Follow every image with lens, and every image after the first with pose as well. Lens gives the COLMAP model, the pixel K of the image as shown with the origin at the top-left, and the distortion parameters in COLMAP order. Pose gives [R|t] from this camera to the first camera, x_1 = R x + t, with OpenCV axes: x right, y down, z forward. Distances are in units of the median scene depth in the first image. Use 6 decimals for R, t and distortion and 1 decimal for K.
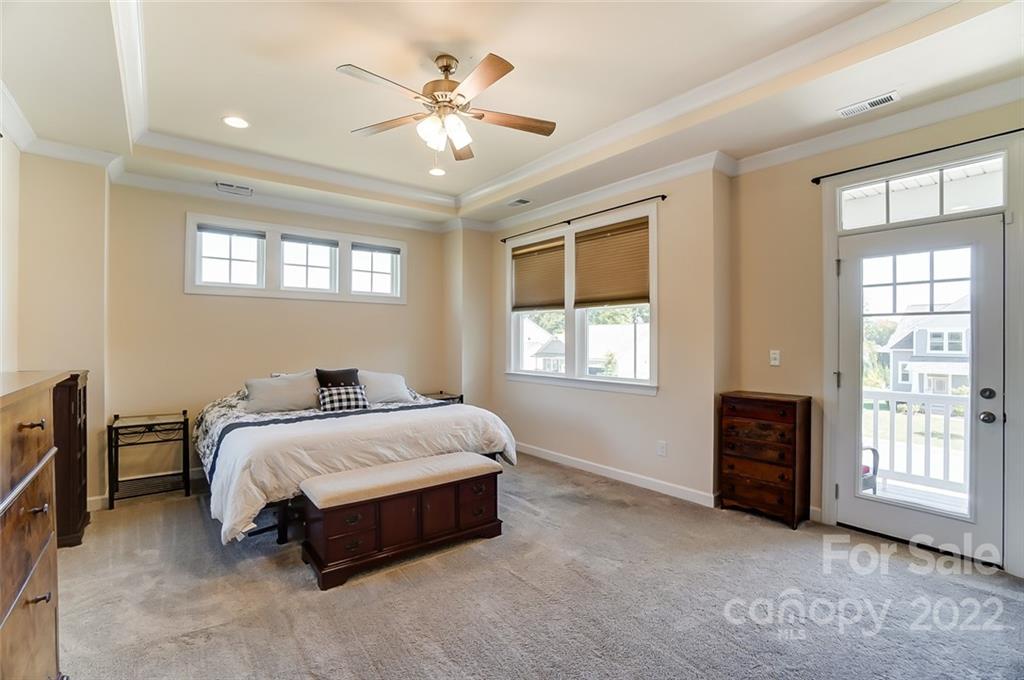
lens RADIAL K [[458.7, 0, 505.2], [0, 458.7, 343.6], [0, 0, 1]] dist [-0.053208, 0.016258]
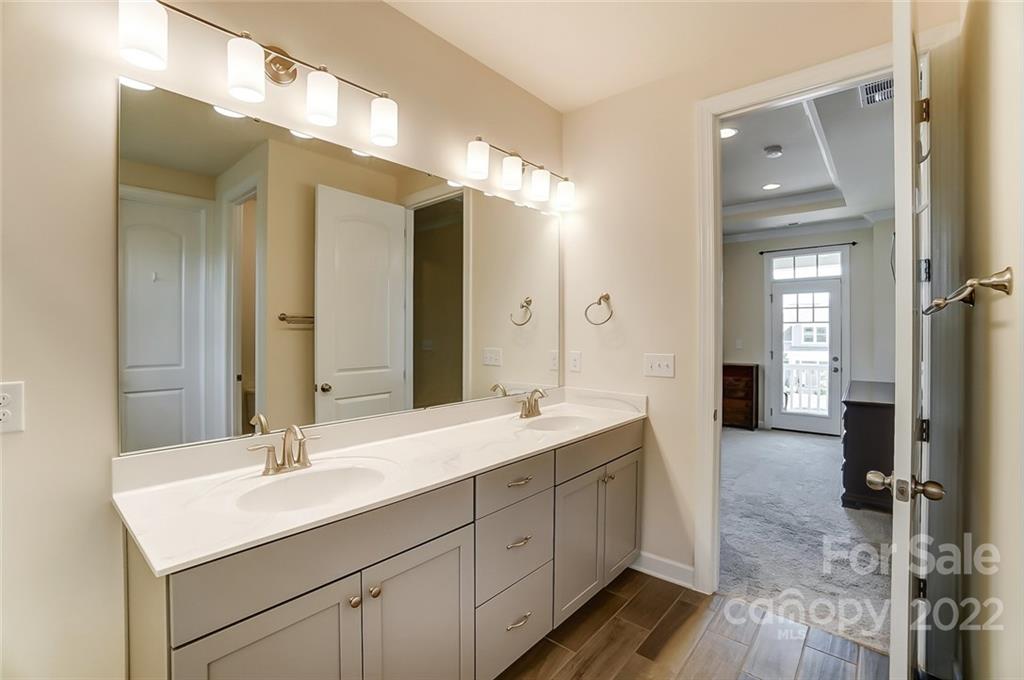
lens RADIAL K [[458.7, 0, 511.4], [0, 458.7, 338.6], [0, 0, 1]] dist [-0.053208, 0.016258]
pose [[0.981857, -0.003907, 0.189581, -0.730730], [0.003422, 0.999990, 0.002887, -0.001463], [-0.189591, -0.002186, 0.981861, -0.709626]]
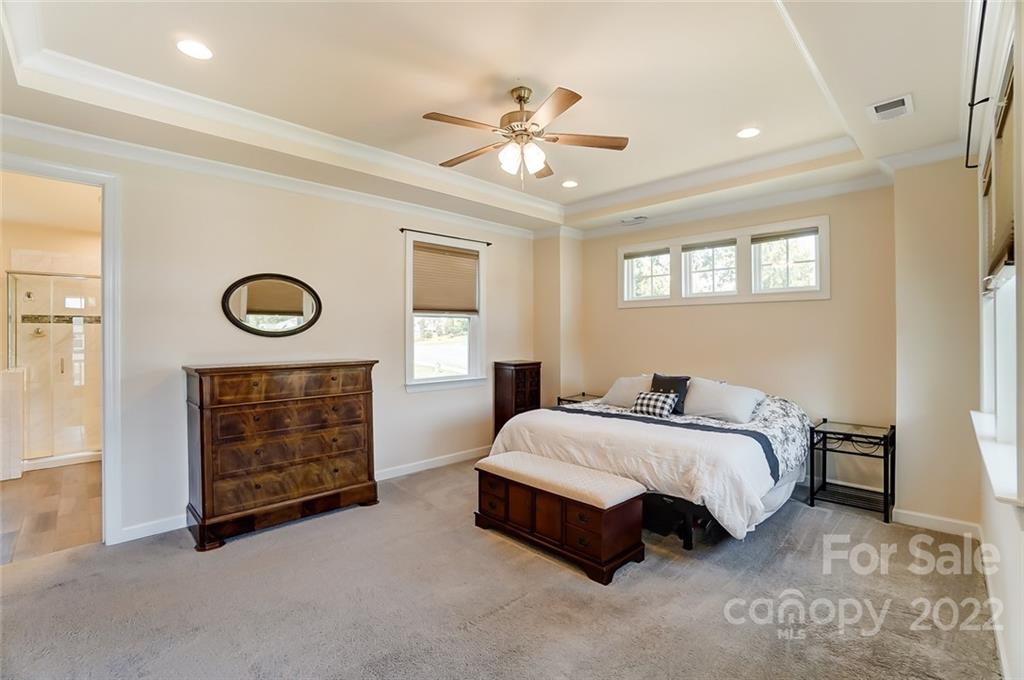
lens RADIAL K [[458.7, 0, 514.0], [0, 458.7, 333.7], [0, 0, 1]] dist [-0.053208, 0.016258]
pose [[0.112059, -0.006463, -0.993681, 0.775772], [-0.011452, 0.999904, -0.007795, -0.031881], [0.993636, 0.012253, 0.111974, 0.717769]]
